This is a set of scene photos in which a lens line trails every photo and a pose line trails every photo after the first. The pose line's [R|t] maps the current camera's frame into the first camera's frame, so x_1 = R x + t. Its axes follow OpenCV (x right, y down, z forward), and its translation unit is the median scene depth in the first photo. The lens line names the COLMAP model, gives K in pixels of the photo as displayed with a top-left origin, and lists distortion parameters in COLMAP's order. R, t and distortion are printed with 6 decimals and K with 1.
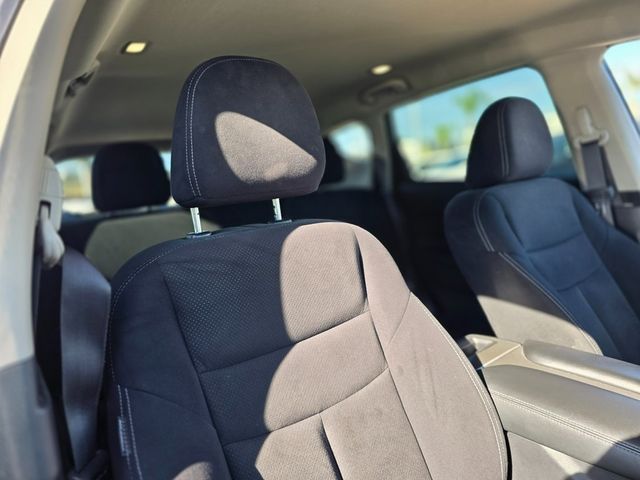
lens RADIAL K [[424.2, 0, 322.1], [0, 424.2, 237.3], [0, 0, 1]] dist [0.010689, -0.007195]
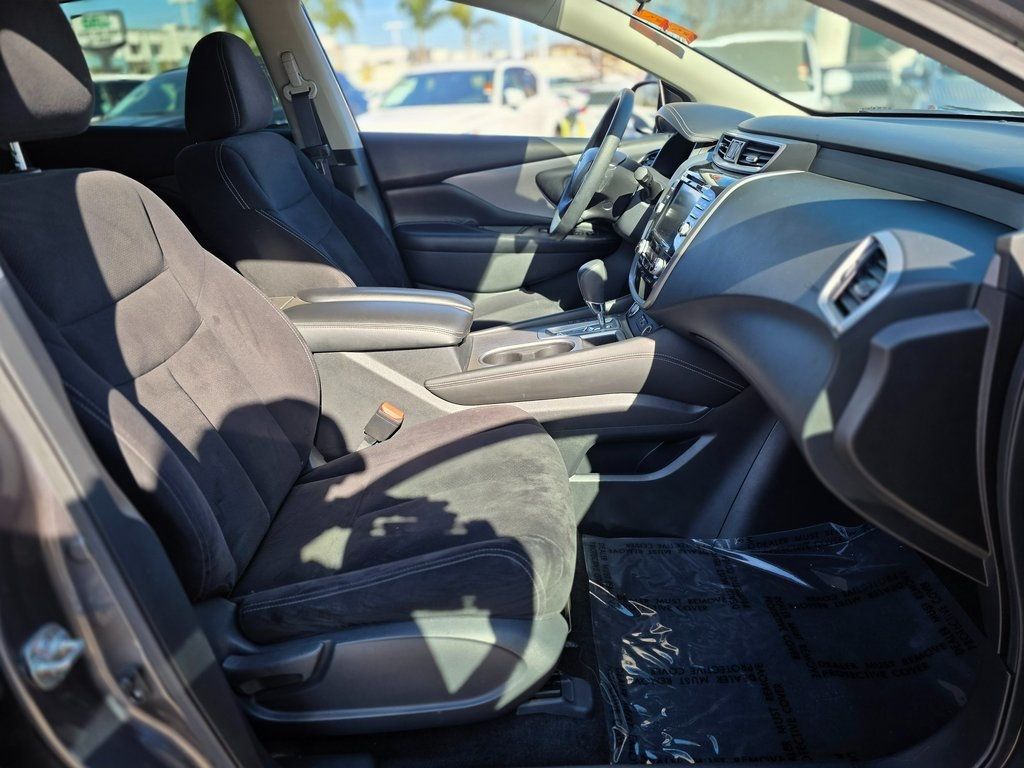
lens RADIAL K [[678.7, 0, 511.5], [0, 678.7, 379.3], [0, 0, 1]] dist [0.010689, -0.007195]
pose [[0.602240, -0.230473, 0.764323, -0.503458], [0.068835, 0.968846, 0.237906, 0.080793], [-0.795342, -0.090665, 0.599342, -0.428834]]
